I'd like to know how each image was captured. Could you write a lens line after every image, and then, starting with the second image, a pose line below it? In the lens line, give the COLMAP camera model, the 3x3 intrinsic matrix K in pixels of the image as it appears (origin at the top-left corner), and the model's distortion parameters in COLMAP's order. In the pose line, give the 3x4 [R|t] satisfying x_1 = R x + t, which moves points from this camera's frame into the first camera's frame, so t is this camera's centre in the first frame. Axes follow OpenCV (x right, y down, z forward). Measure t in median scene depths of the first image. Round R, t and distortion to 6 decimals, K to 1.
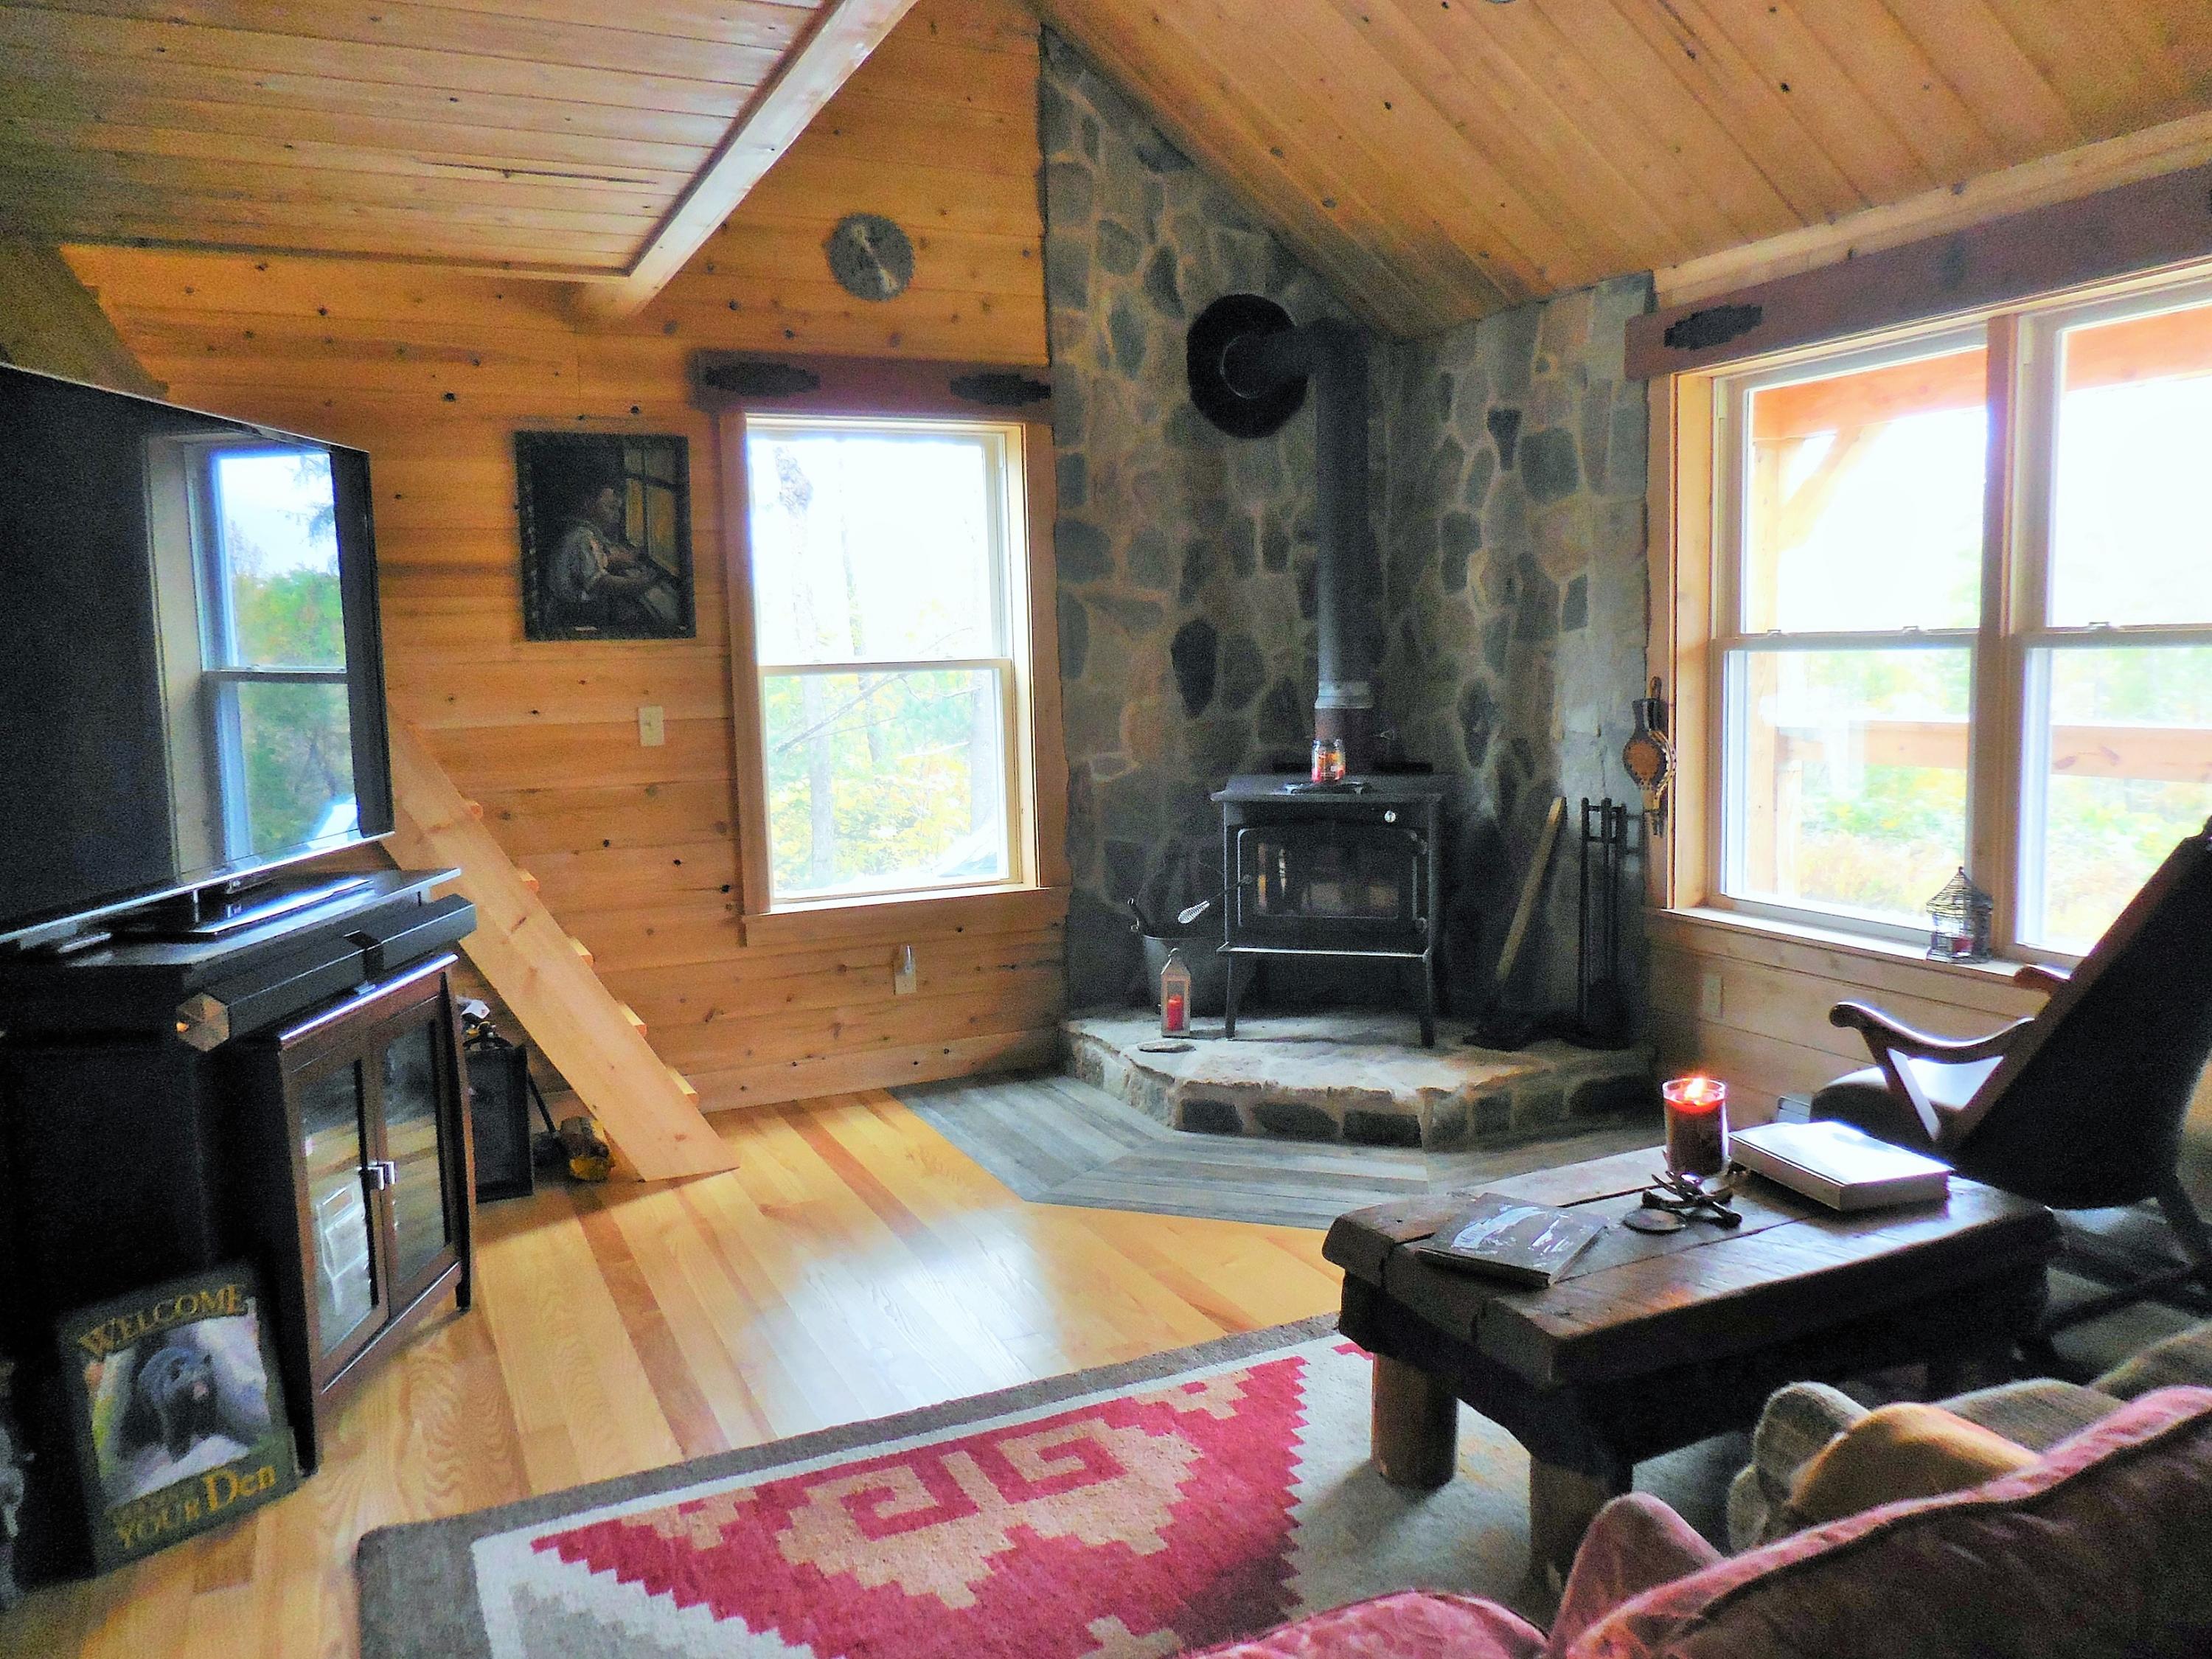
lens RADIAL K [[1684.2, 0, 1115.7], [0, 1684.2, 821.9], [0, 0, 1]] dist [0.000964, 0.008395]
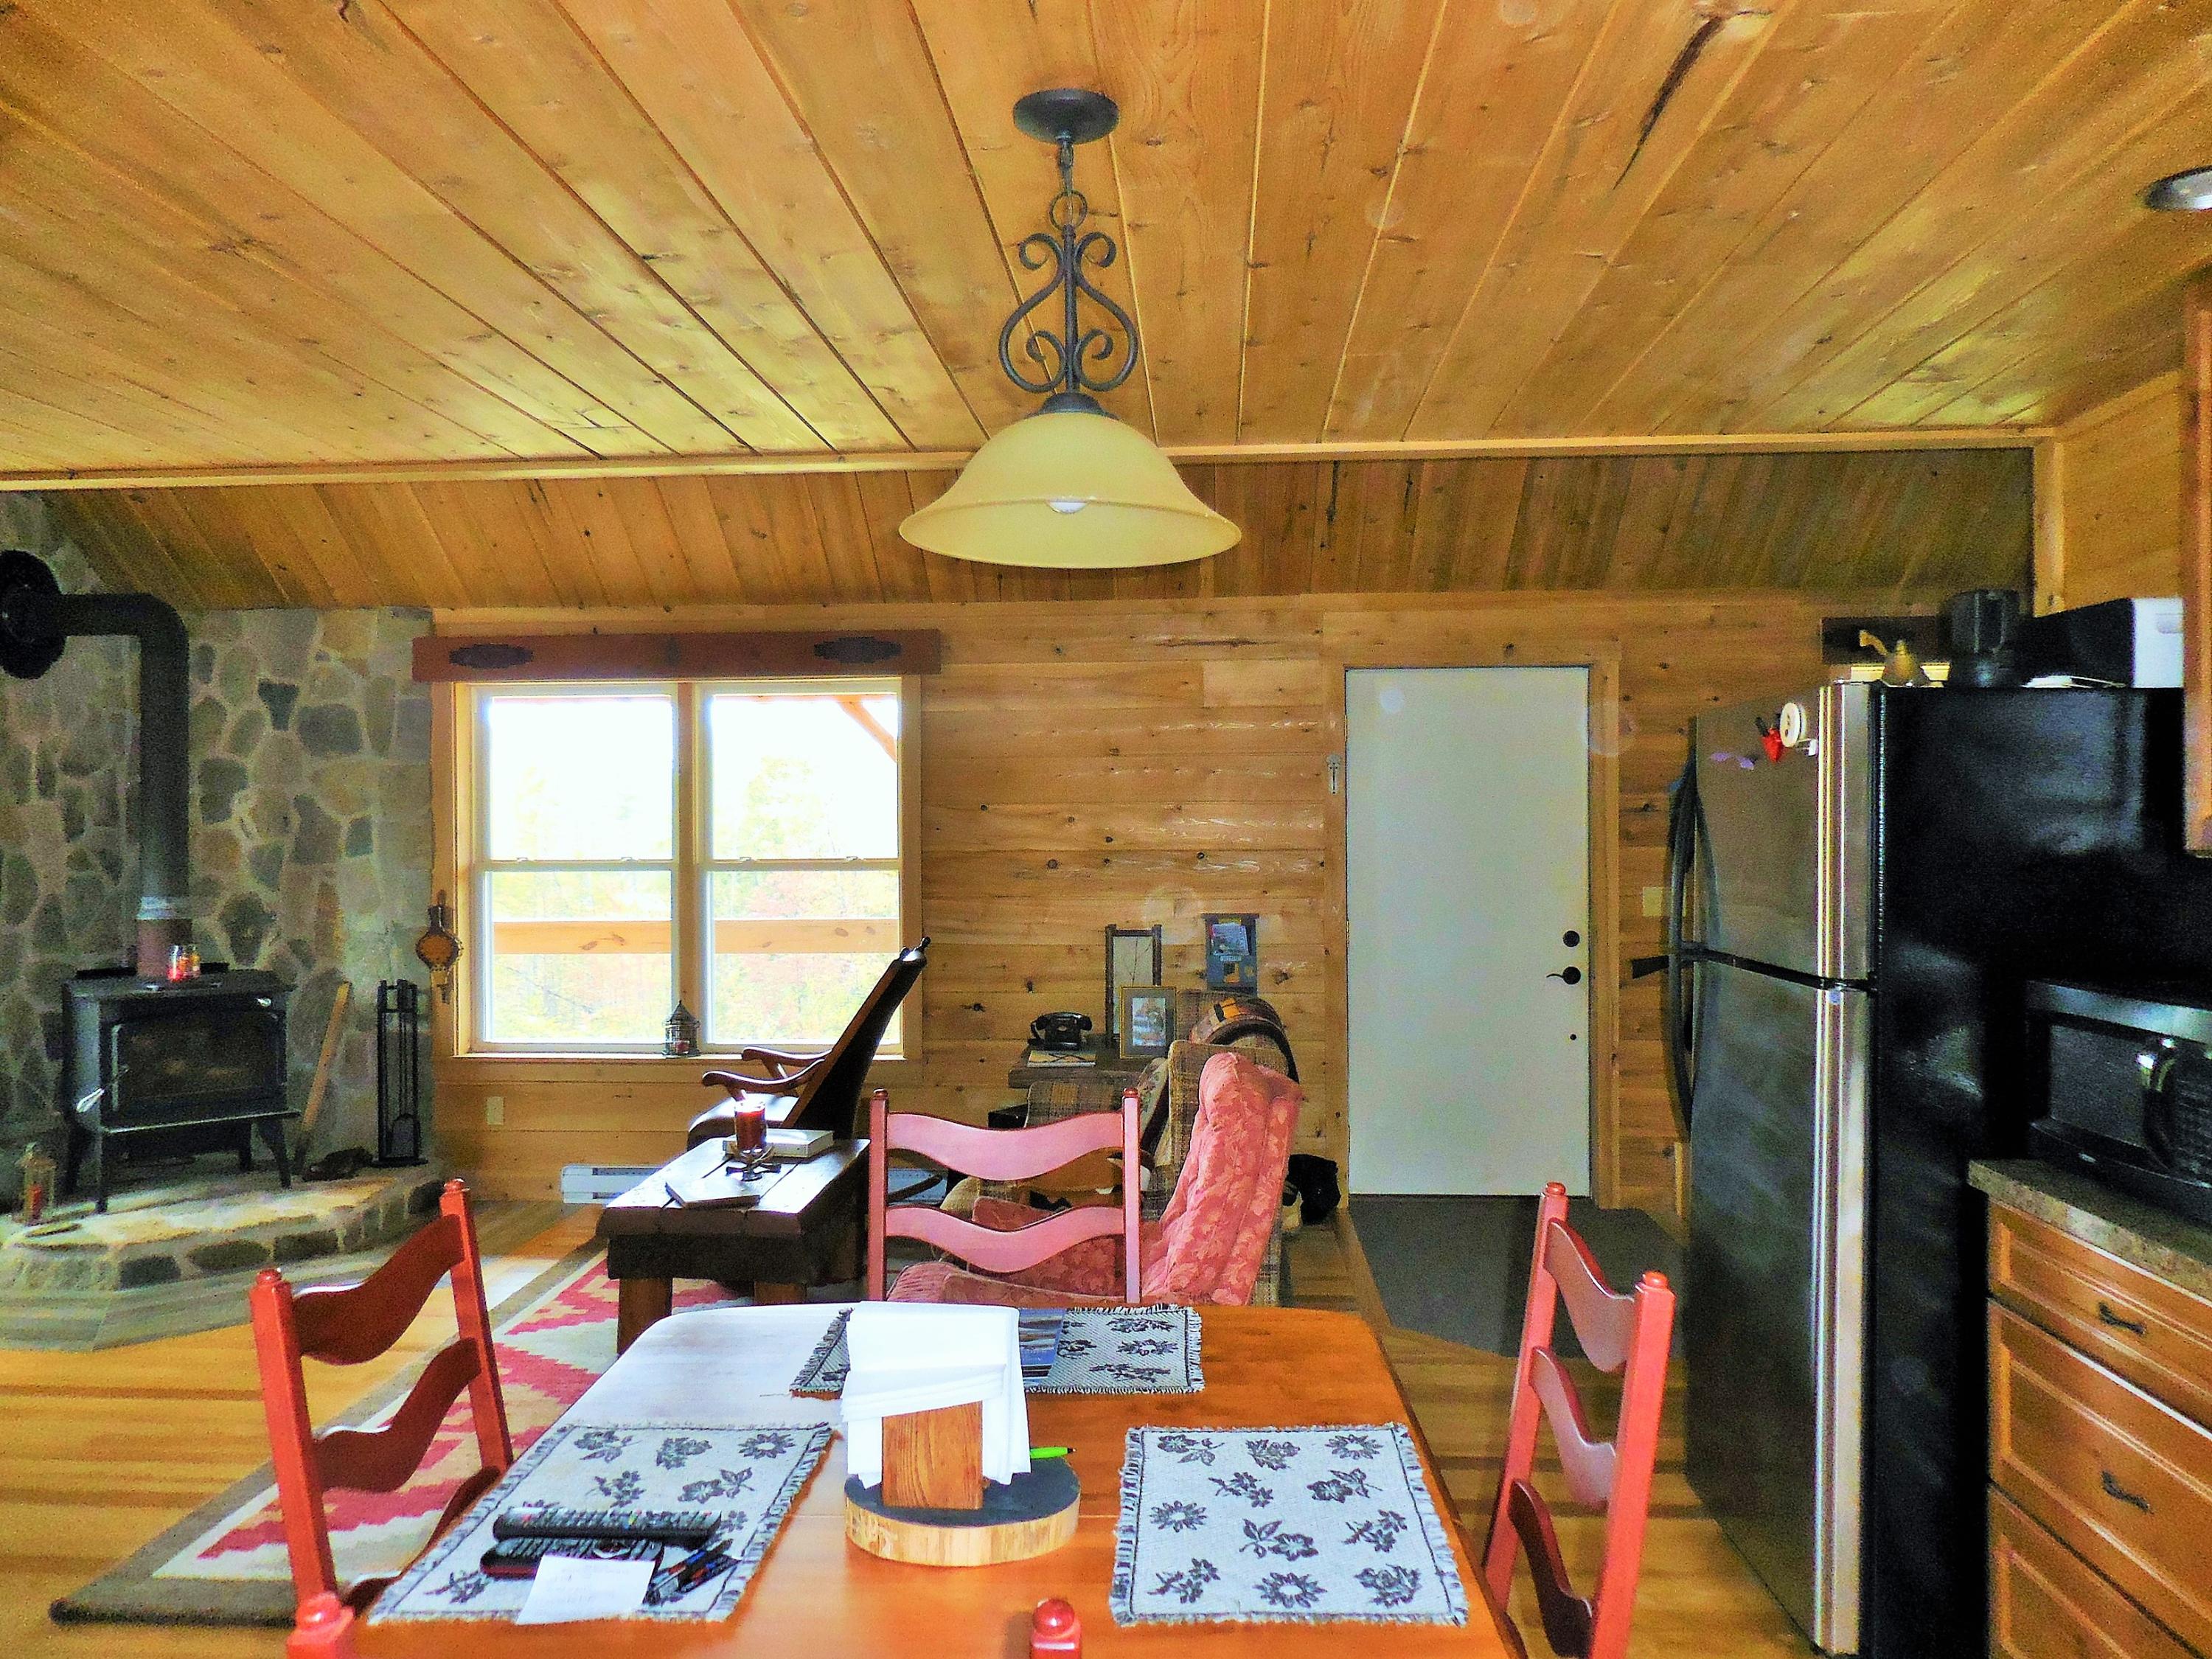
lens RADIAL K [[1684.2, 0, 1115.7], [0, 1684.2, 821.9], [0, 0, 1]] dist [0.000964, 0.008395]
pose [[0.472663, 0.029987, 0.880733, -0.632574], [0.085044, 0.993204, -0.079457, 0.016507], [-0.877130, 0.112457, 0.466900, -0.153138]]
